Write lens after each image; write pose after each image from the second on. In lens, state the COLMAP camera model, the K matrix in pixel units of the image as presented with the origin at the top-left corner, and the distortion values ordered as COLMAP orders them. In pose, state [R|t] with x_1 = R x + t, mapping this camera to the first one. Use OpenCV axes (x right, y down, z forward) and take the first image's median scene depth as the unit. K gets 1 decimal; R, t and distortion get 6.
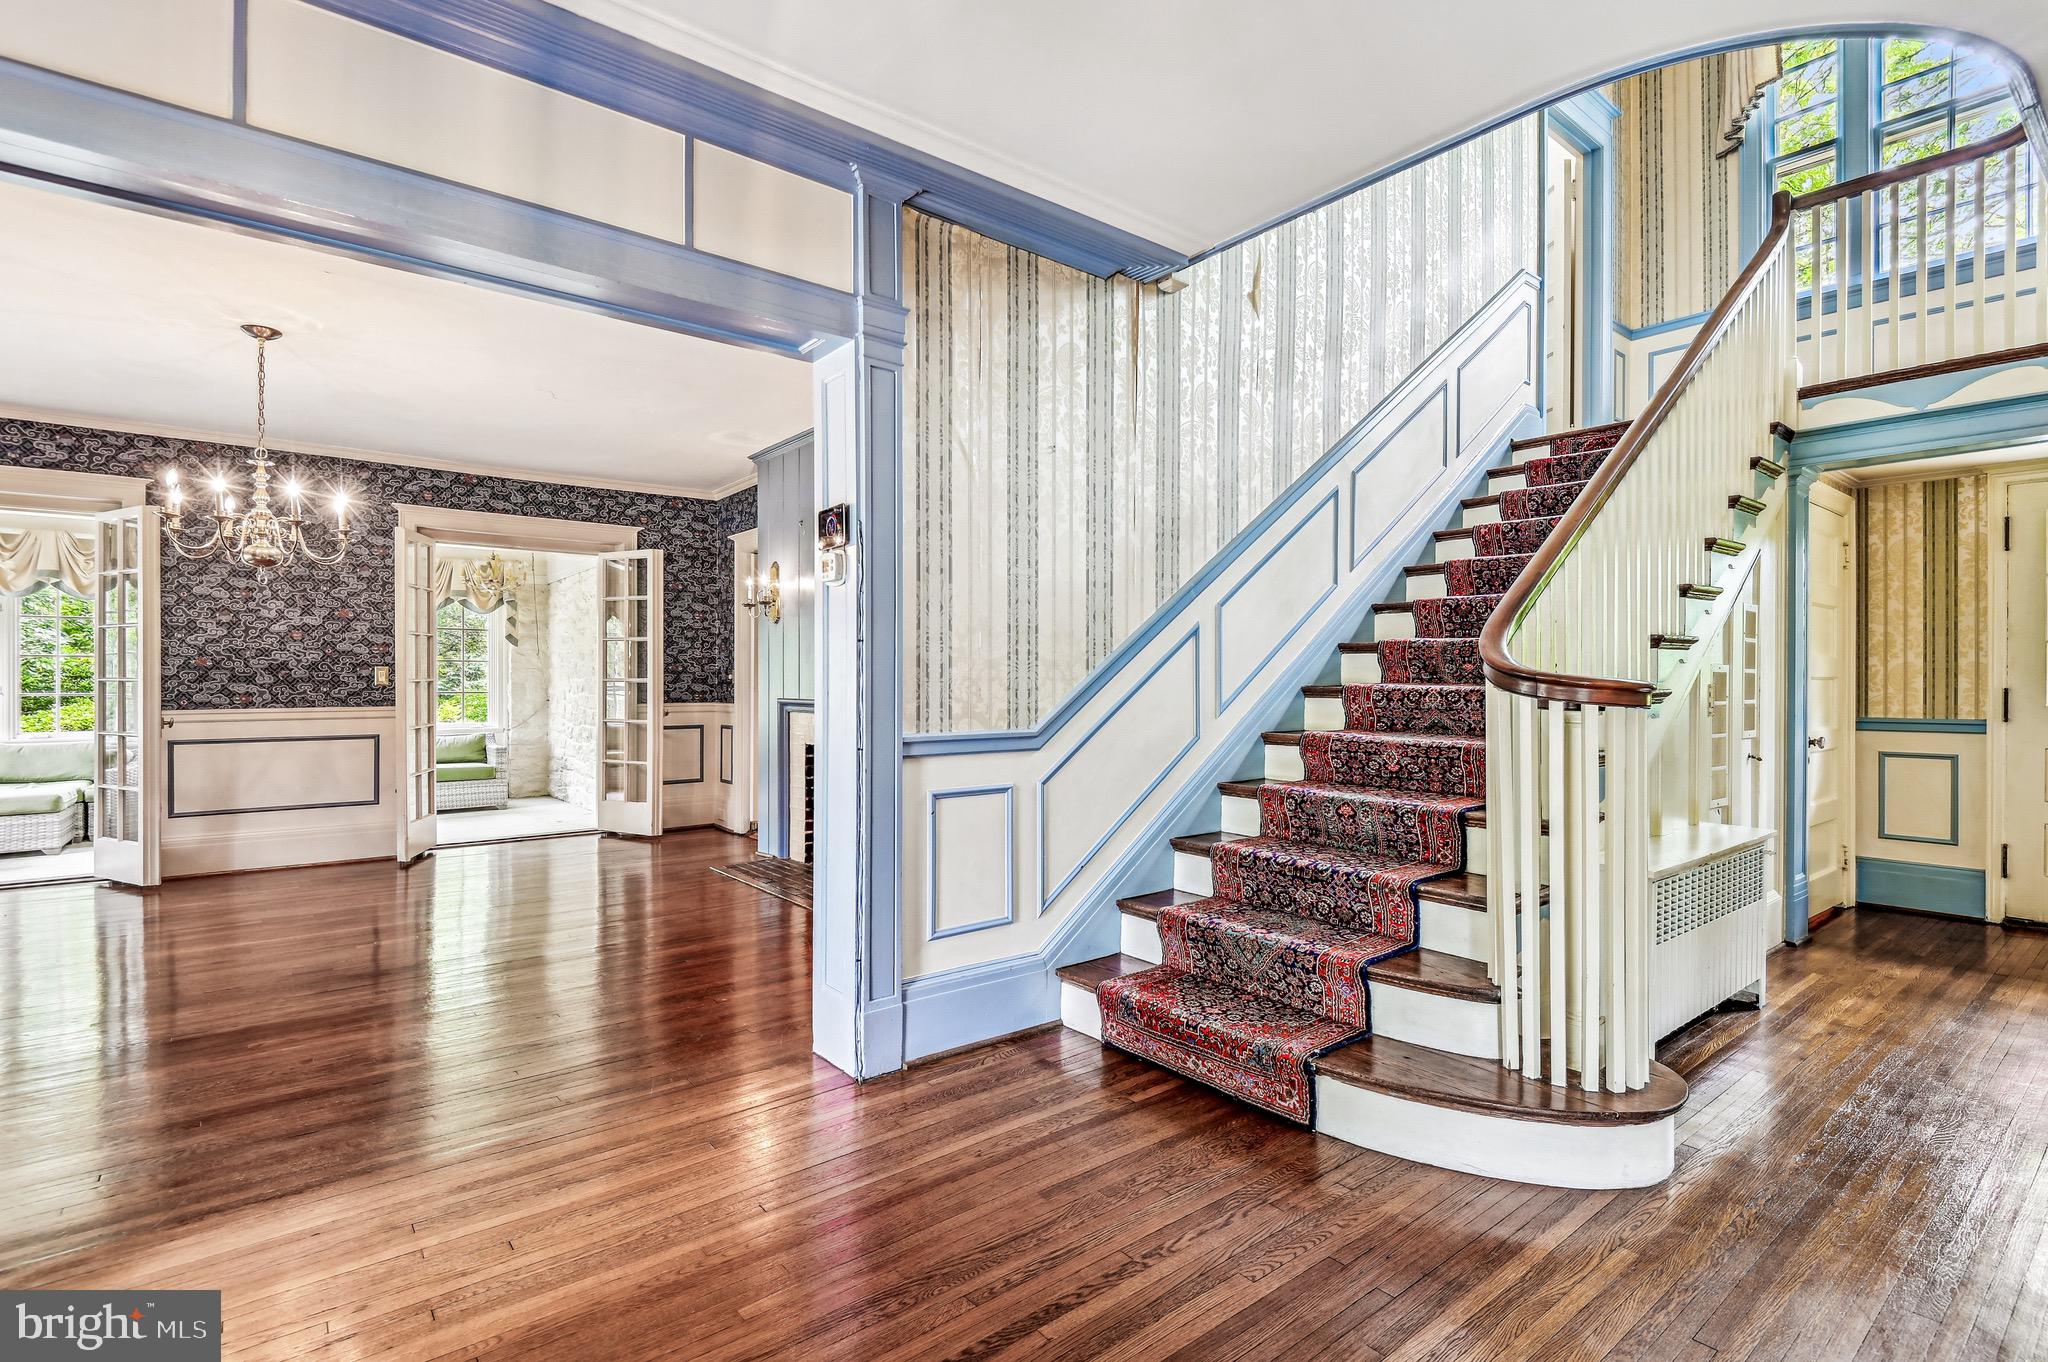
lens RADIAL K [[930.1, 0, 1024.0], [0, 930.1, 681.0], [0, 0, 1]] dist [0.034735, -0.025943]
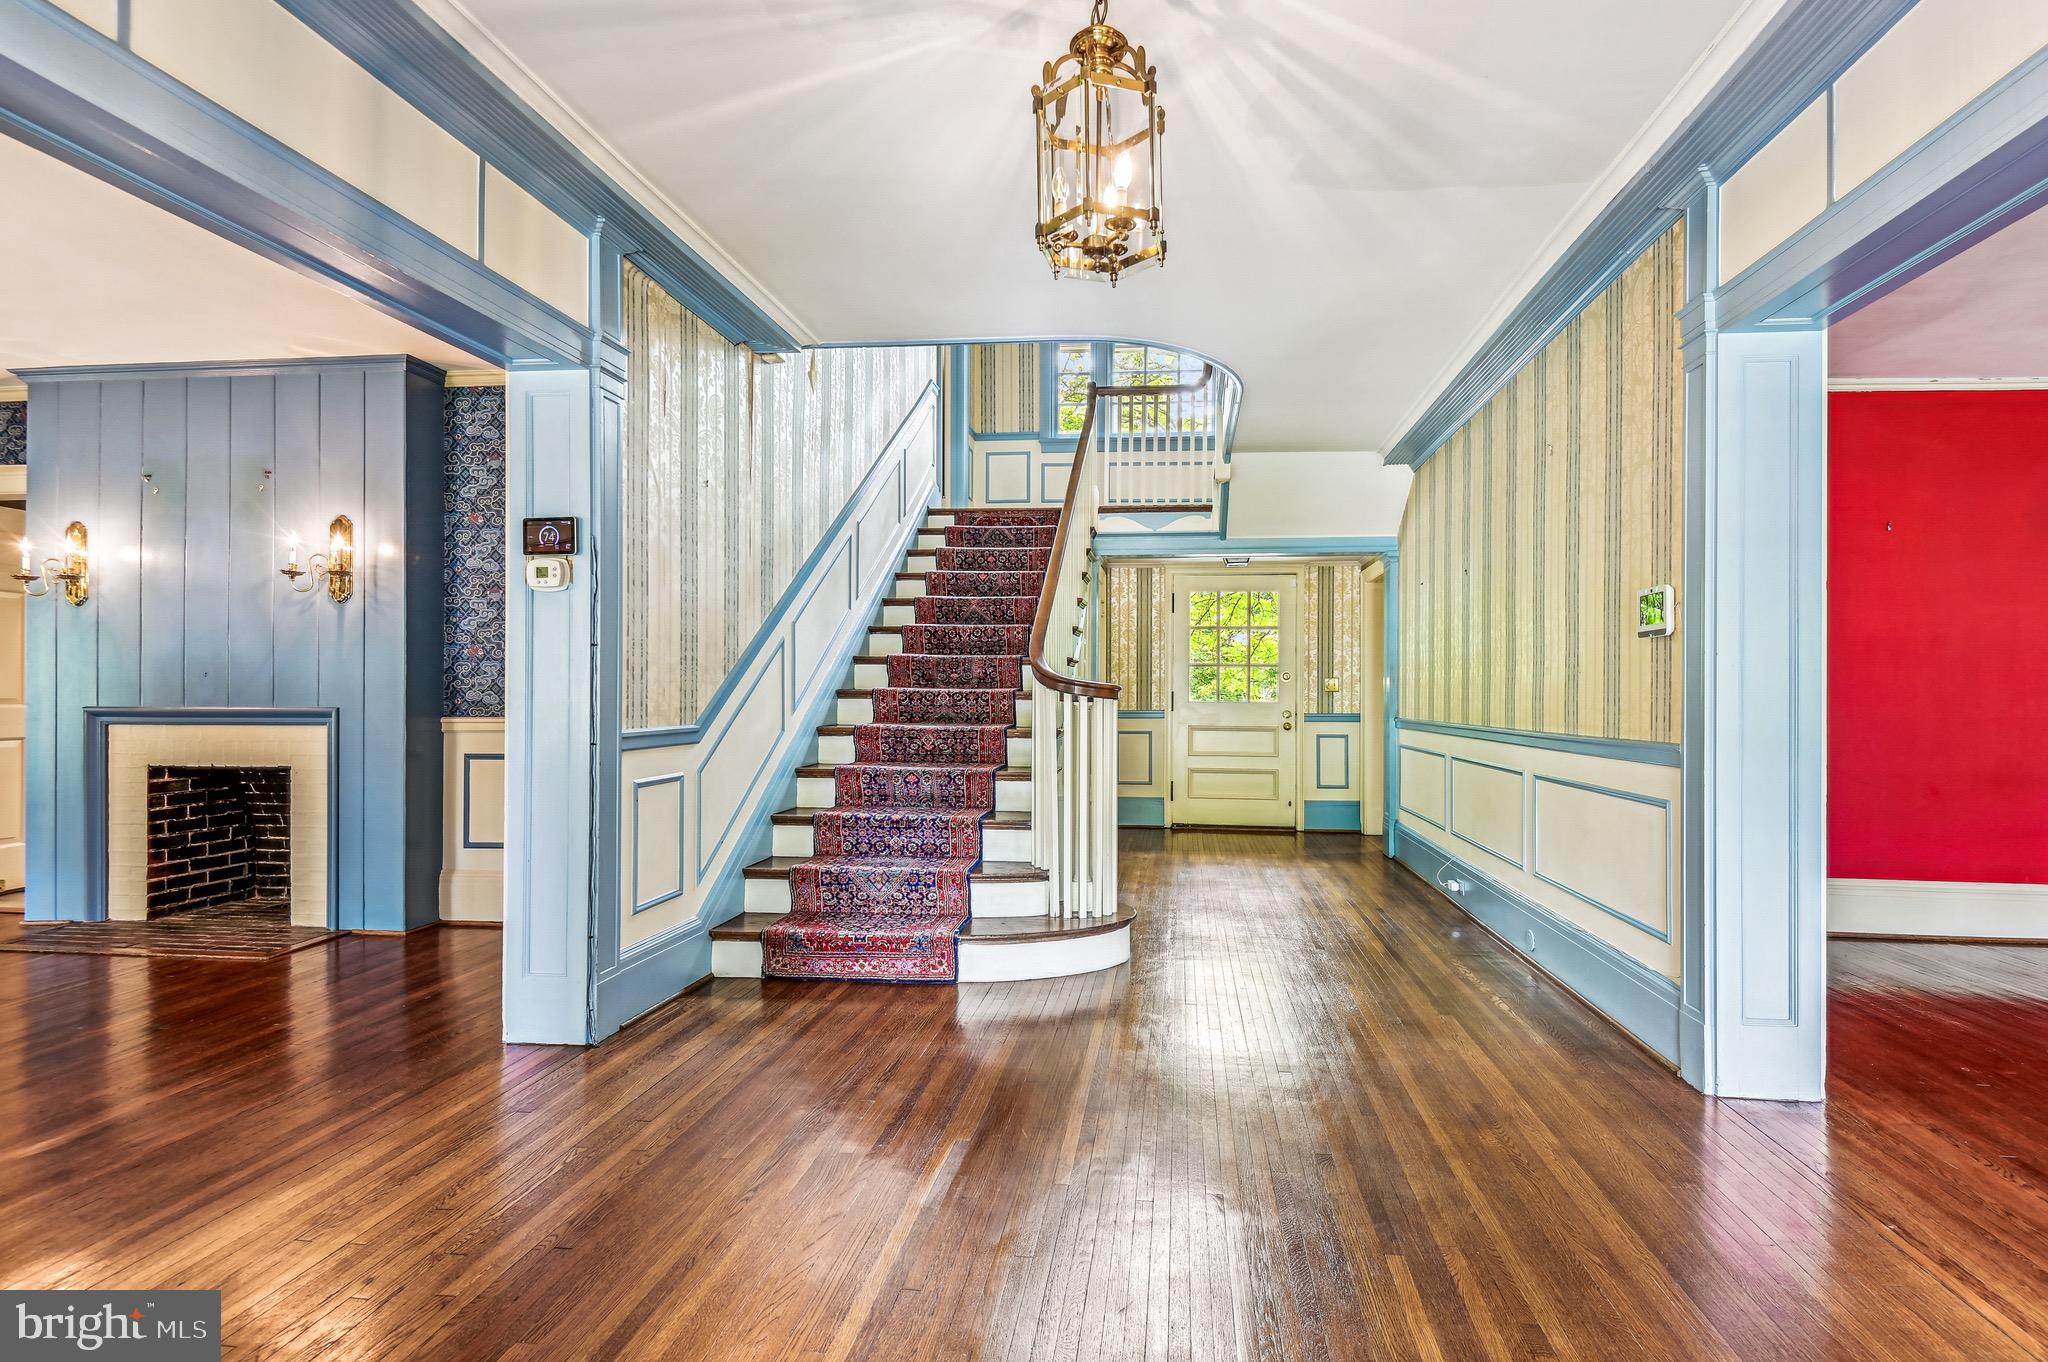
lens RADIAL K [[942.0, 0, 1043.9], [0, 942.0, 689.4], [0, 0, 1]] dist [0.001516, -0.000374]
pose [[0.722166, 0.002576, 0.691715, -0.480449], [-0.002596, 0.999996, -0.001013, 0.007588], [-0.691715, -0.001064, 0.722170, -0.141670]]
